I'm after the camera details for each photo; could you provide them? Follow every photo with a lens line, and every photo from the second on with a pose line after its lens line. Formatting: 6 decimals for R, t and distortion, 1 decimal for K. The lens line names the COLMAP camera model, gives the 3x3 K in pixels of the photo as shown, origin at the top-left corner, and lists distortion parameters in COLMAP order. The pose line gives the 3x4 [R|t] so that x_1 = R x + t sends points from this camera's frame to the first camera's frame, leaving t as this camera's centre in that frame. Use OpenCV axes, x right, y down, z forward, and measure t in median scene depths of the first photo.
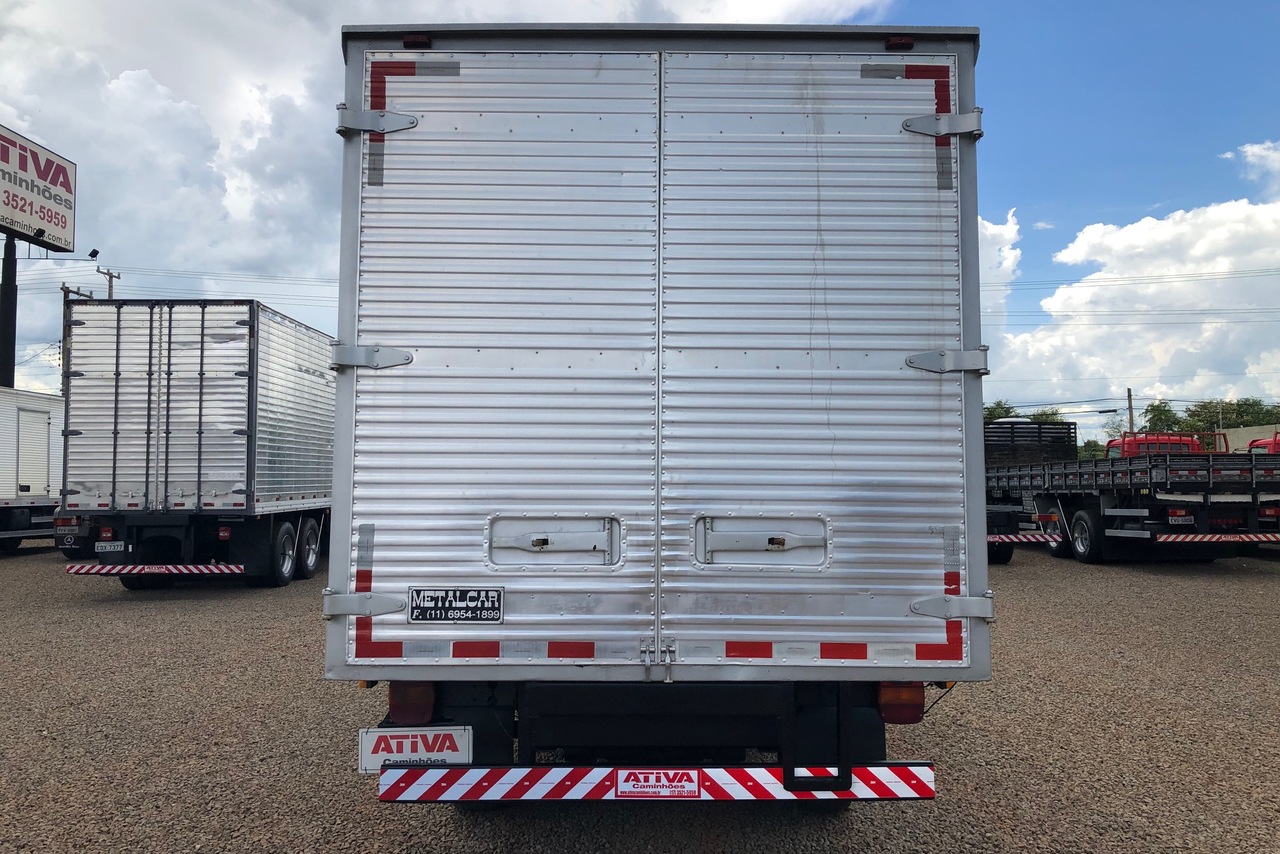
lens RADIAL K [[1041.9, 0, 640.0], [0, 1041.9, 427.0], [0, 0, 1]] dist [0.039277, -0.043097]
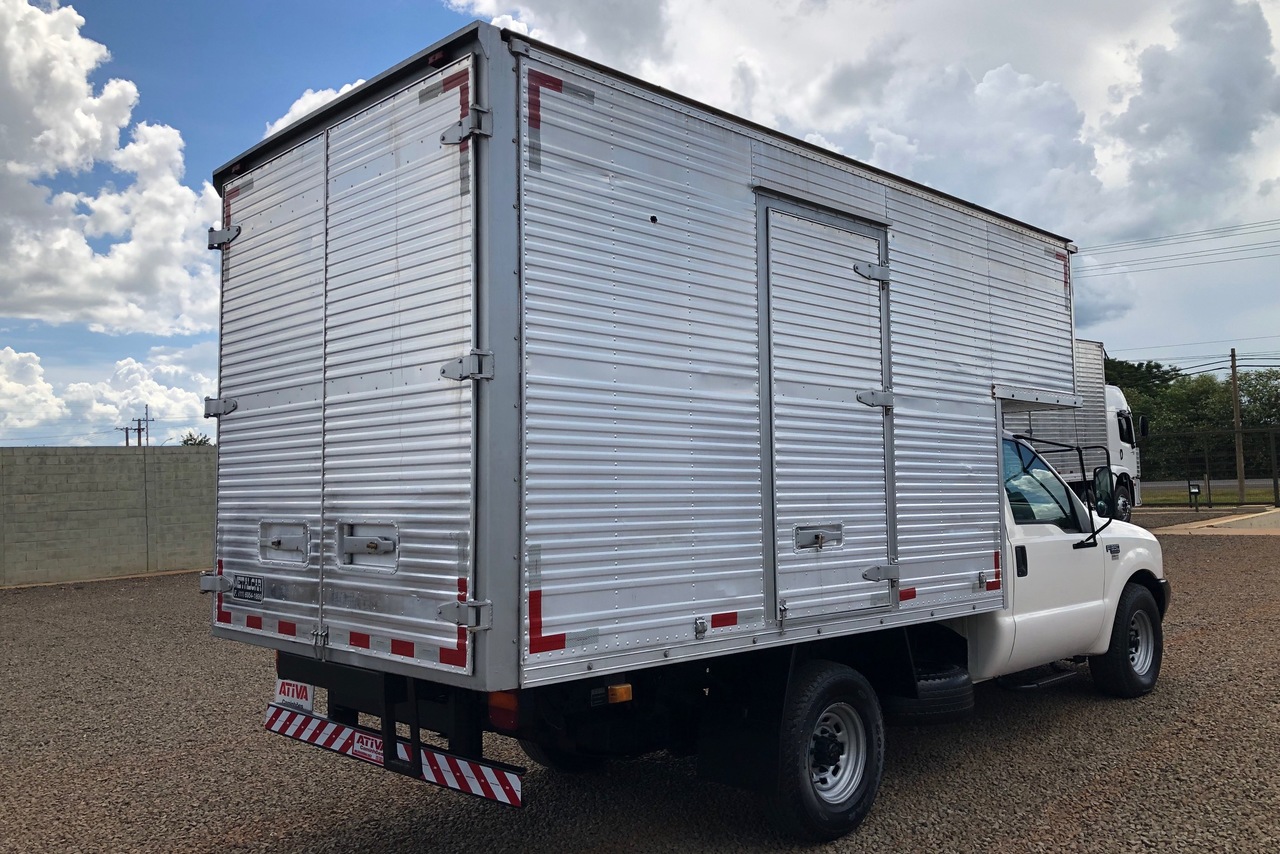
lens RADIAL K [[1041.9, 0, 640.0], [0, 1041.9, 427.0], [0, 0, 1]] dist [0.039277, -0.043097]
pose [[0.694568, -0.060590, -0.716871, 1.098948], [0.075902, 0.997058, -0.010730, 0.016355], [0.715412, -0.046959, 0.697123, 0.414693]]
